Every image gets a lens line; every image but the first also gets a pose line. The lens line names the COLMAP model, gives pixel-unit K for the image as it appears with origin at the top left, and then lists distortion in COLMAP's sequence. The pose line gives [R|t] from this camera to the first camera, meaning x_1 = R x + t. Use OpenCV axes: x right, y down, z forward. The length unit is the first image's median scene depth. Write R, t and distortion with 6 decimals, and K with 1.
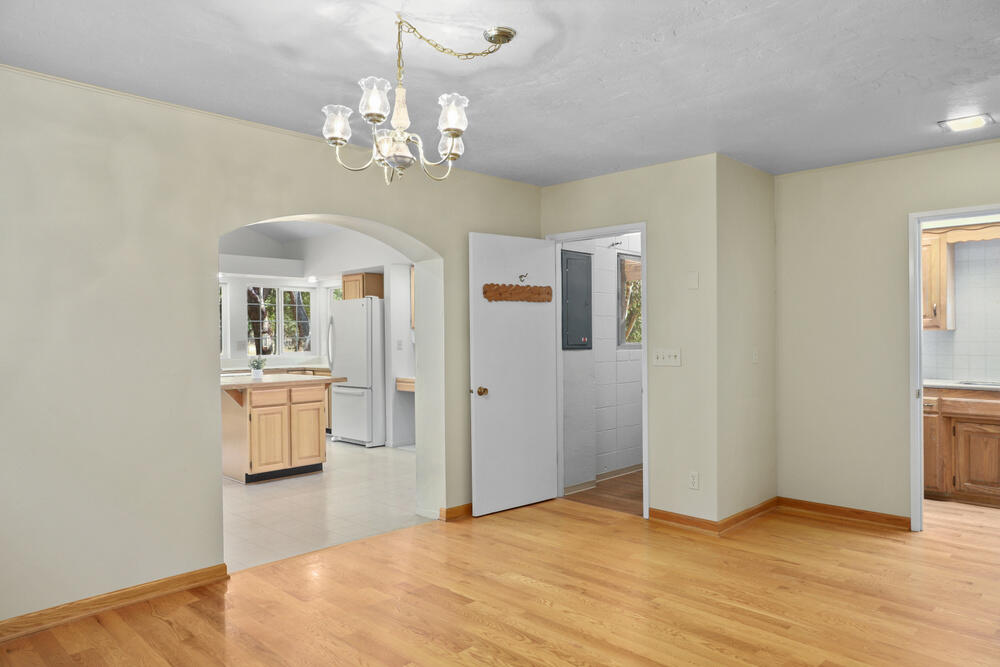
lens RADIAL K [[669.8, 0, 502.5], [0, 669.8, 334.7], [0, 0, 1]] dist [-0.011349, 0.018481]
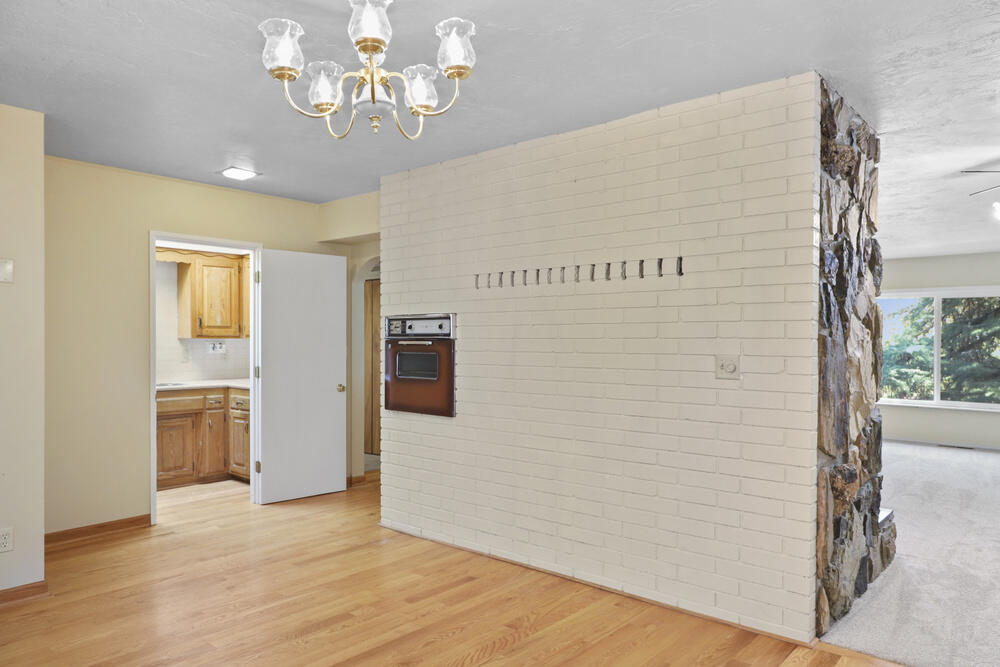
lens RADIAL K [[669.8, 0, 501.4], [0, 669.8, 334.9], [0, 0, 1]] dist [-0.011349, 0.018481]
pose [[-0.070582, 0.013844, 0.997410, -0.500184], [0.001530, 0.999904, -0.013770, 0.002444], [-0.997505, 0.000554, -0.070596, 0.509651]]
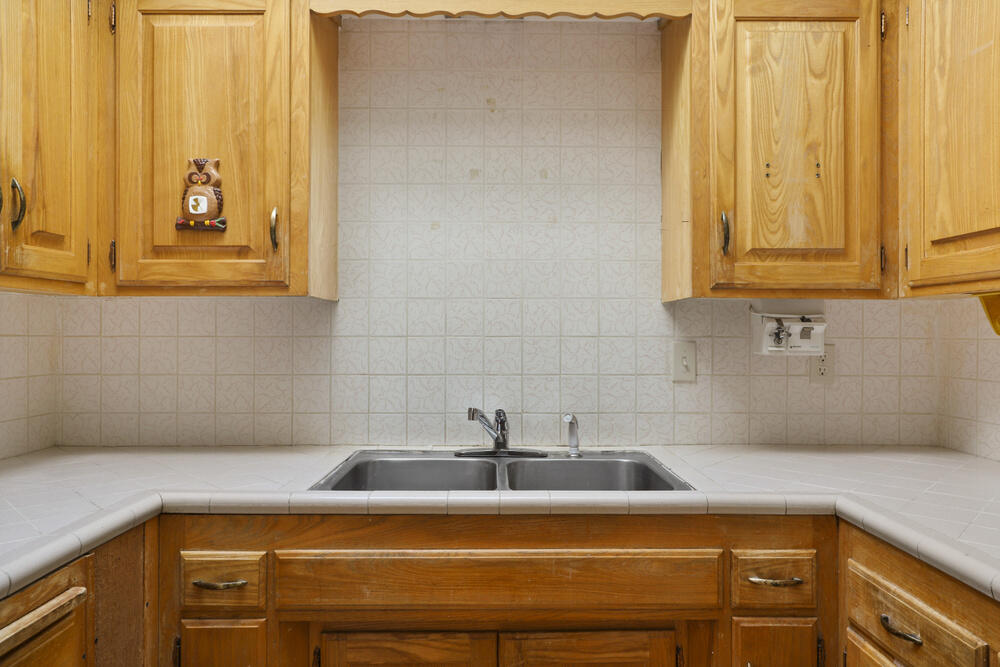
lens RADIAL K [[669.8, 0, 493.7], [0, 669.8, 334.4], [0, 0, 1]] dist [-0.011349, 0.018481]
pose [[0.705156, 0.009796, 0.708985, 0.616411], [-0.009474, 0.999945, -0.004393, 0.012634], [-0.708989, -0.003619, 0.705210, 0.879280]]
